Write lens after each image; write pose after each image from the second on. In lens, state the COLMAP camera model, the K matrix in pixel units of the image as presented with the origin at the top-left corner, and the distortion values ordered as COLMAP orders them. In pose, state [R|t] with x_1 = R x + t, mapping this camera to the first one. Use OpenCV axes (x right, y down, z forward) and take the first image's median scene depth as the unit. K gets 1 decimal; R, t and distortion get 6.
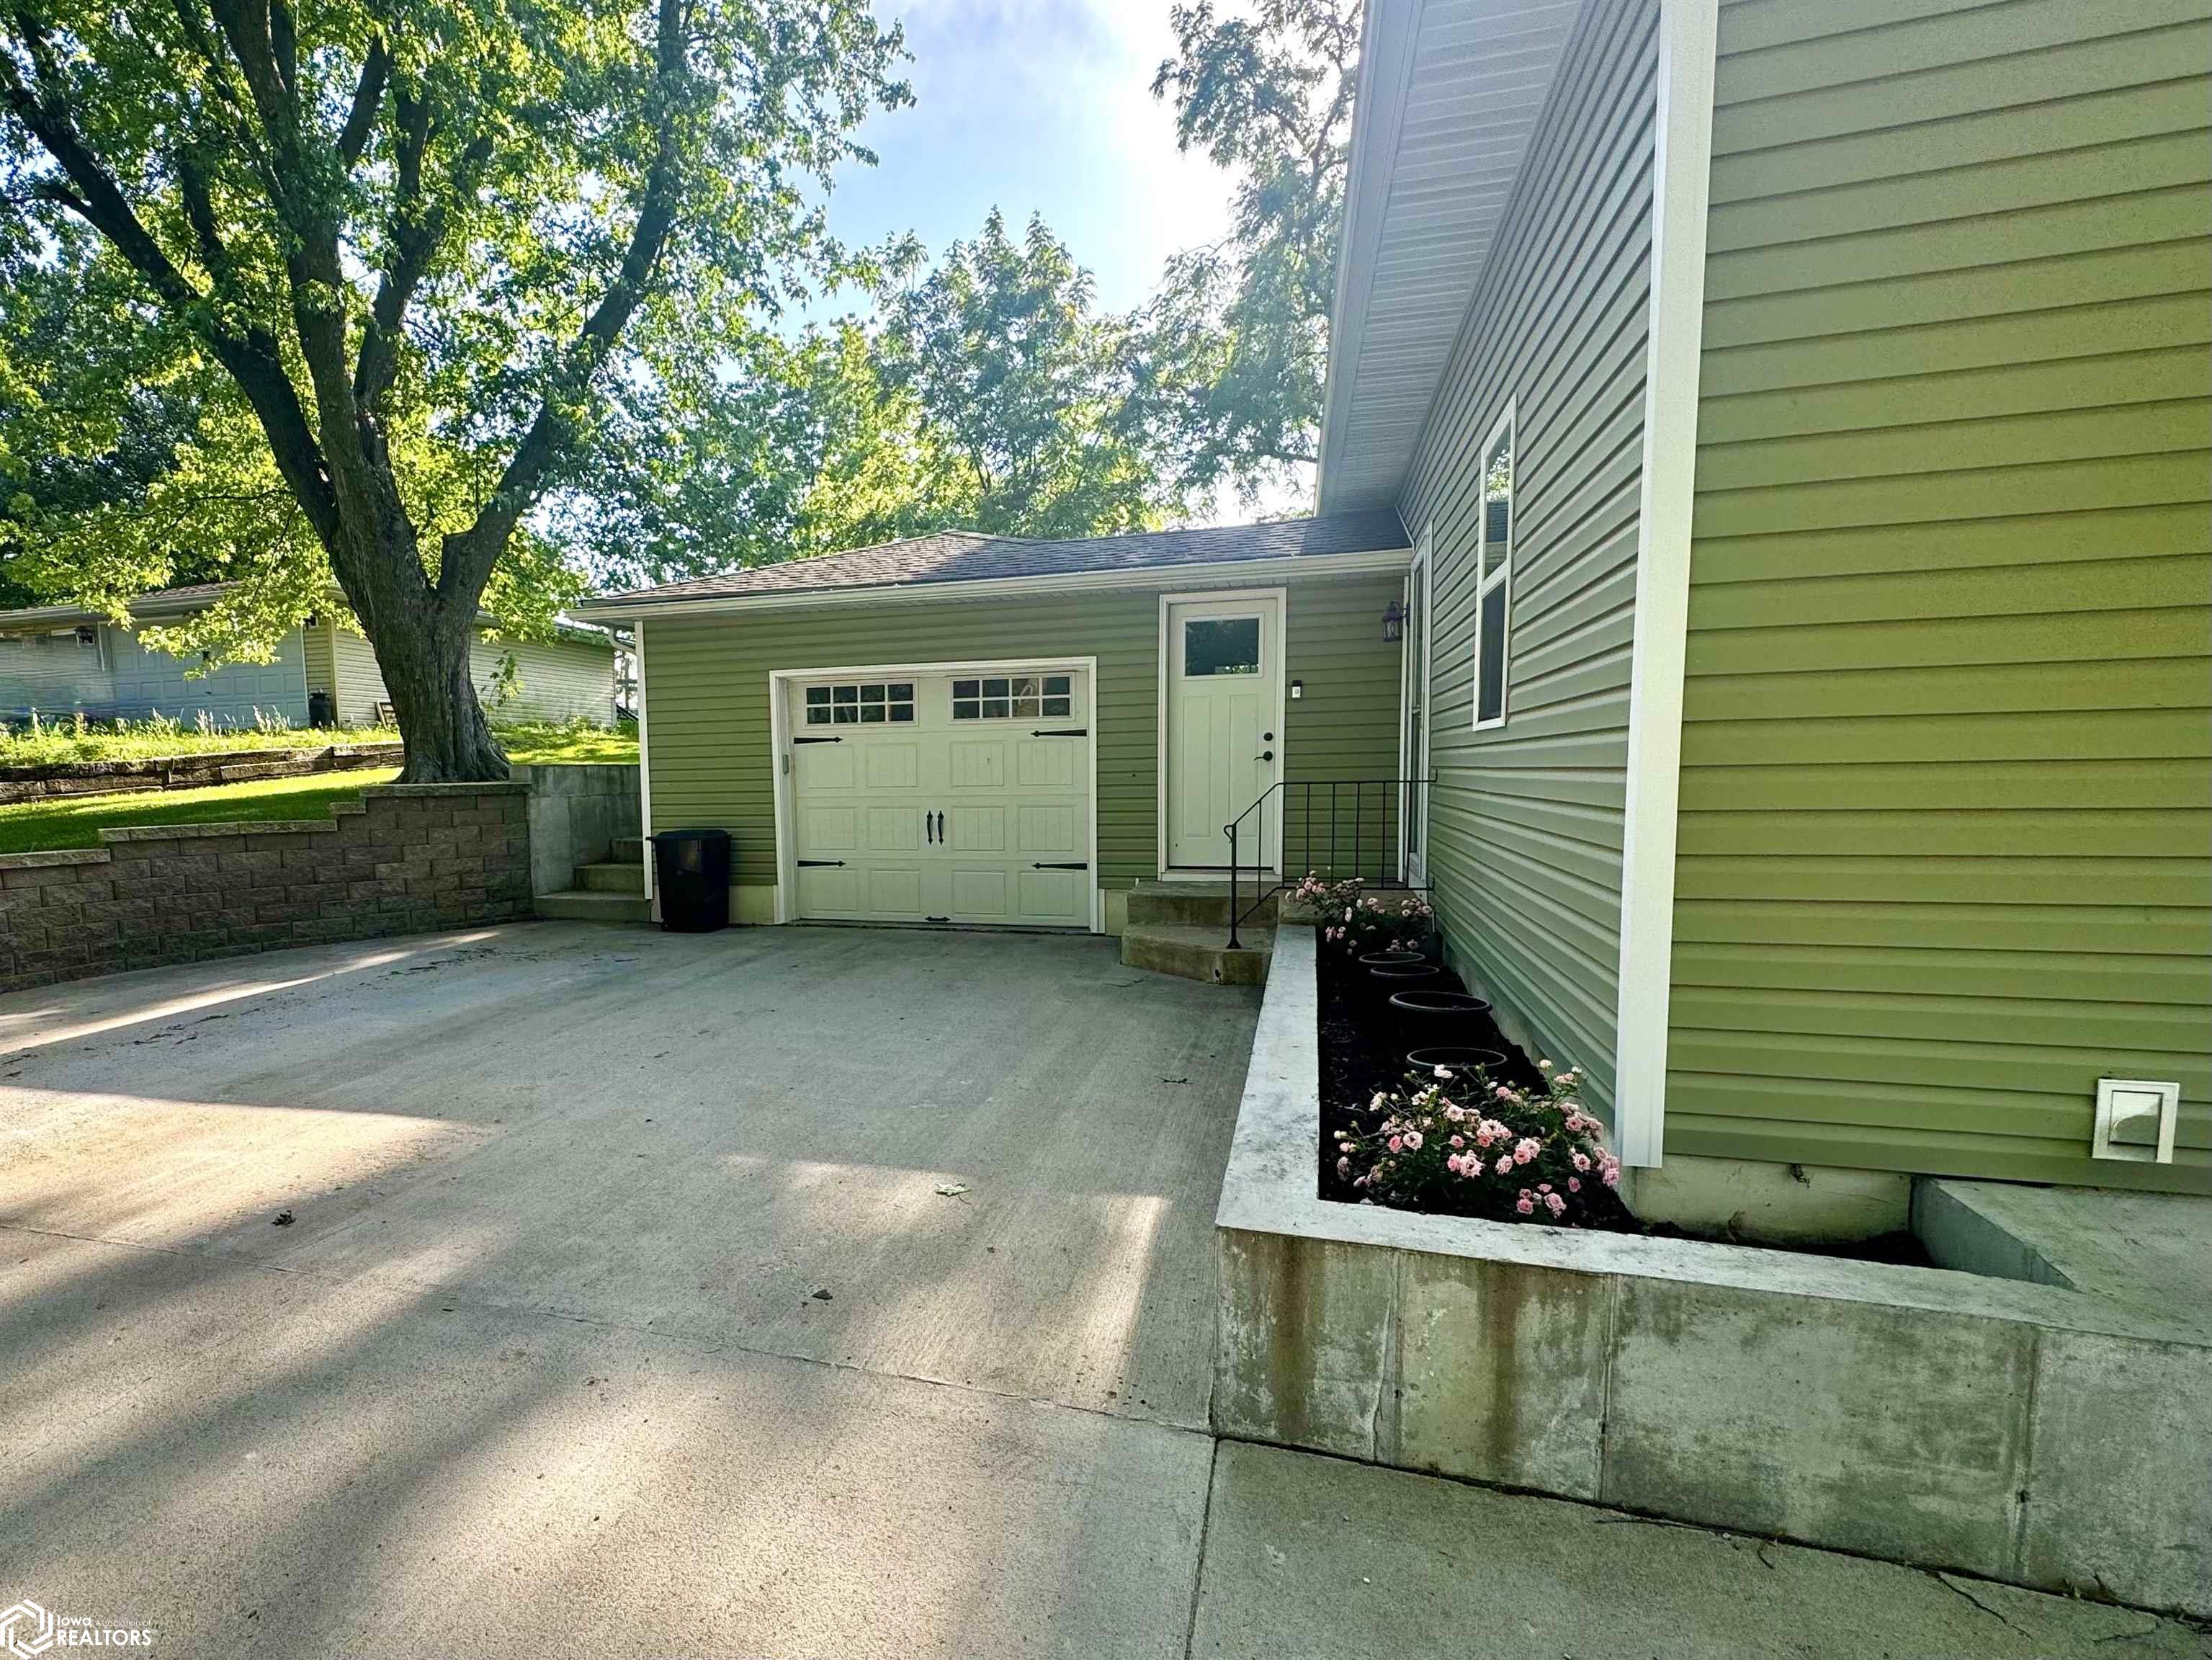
lens RADIAL K [[1111.6, 0, 917.5], [0, 1111.6, 884.7], [0, 0, 1]] dist [-0.003871, 0.001005]
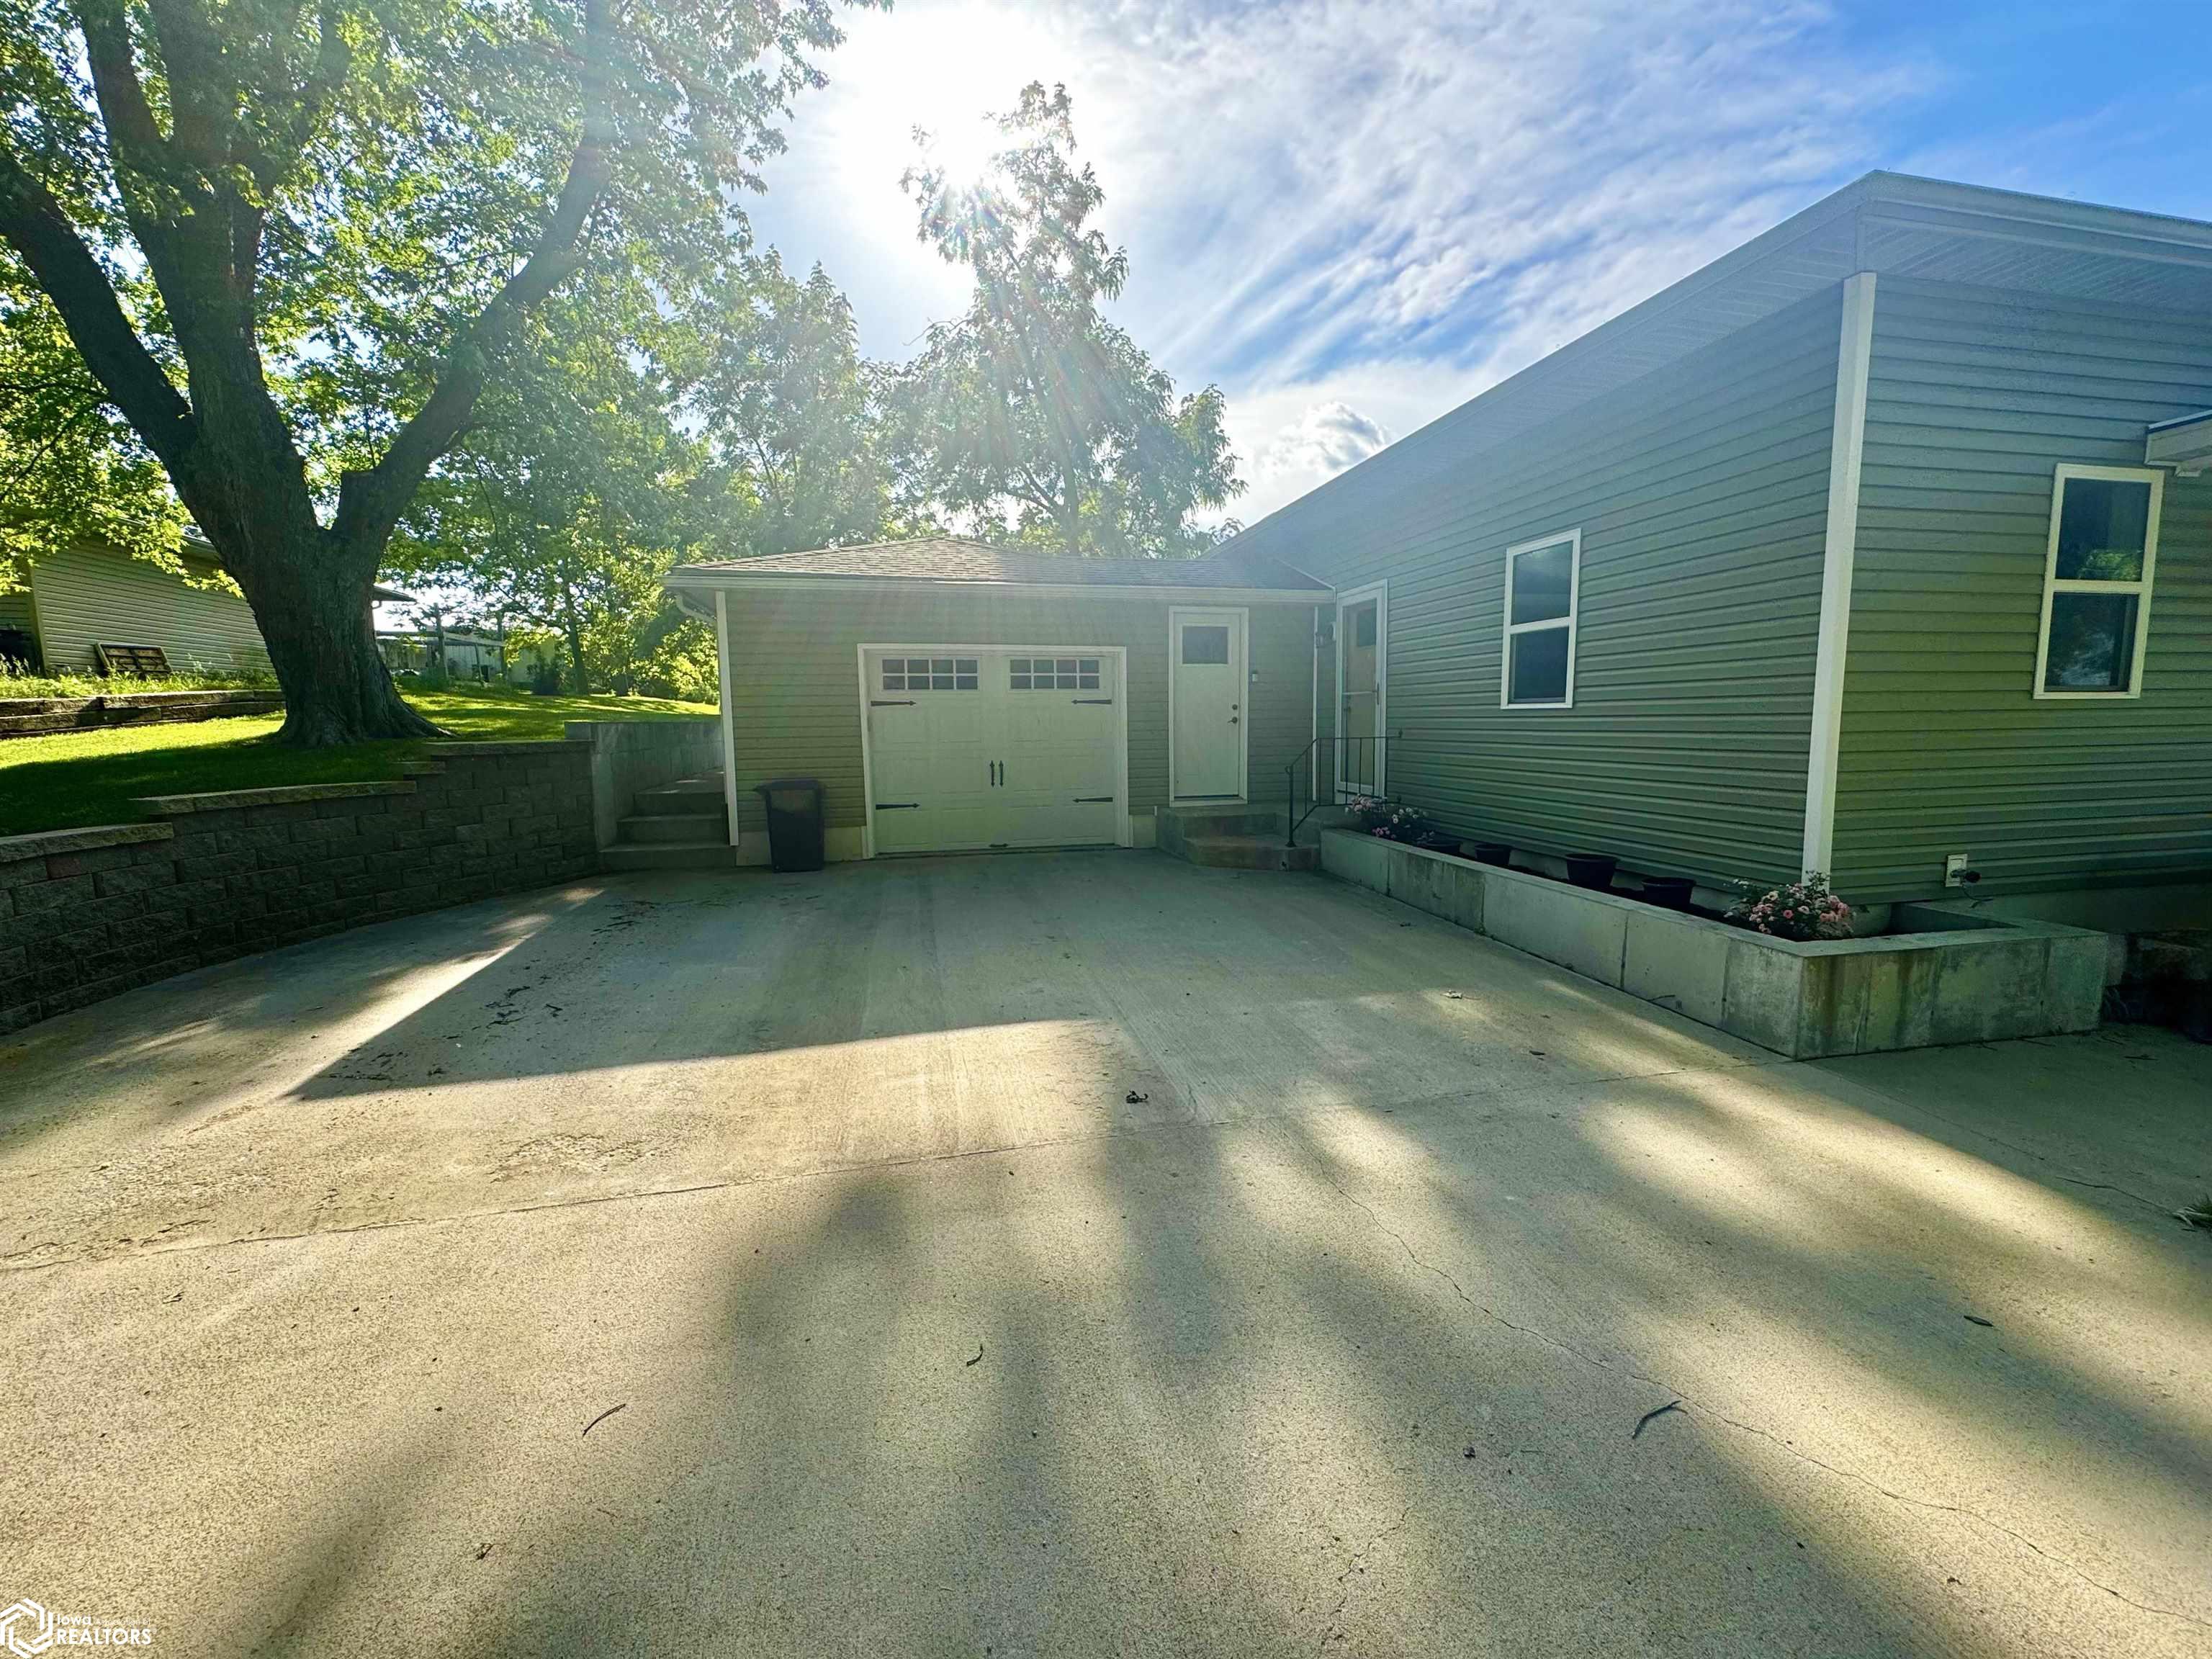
lens RADIAL K [[884.9, 0, 1106.0], [0, 884.9, 829.5], [0, 0, 1]] dist [-0.002721, 0.000575]
pose [[0.854005, -0.055977, 0.517245, -0.420867], [0.049550, 0.998427, 0.026242, -0.008471], [-0.517900, 0.003218, 0.855435, 0.069466]]
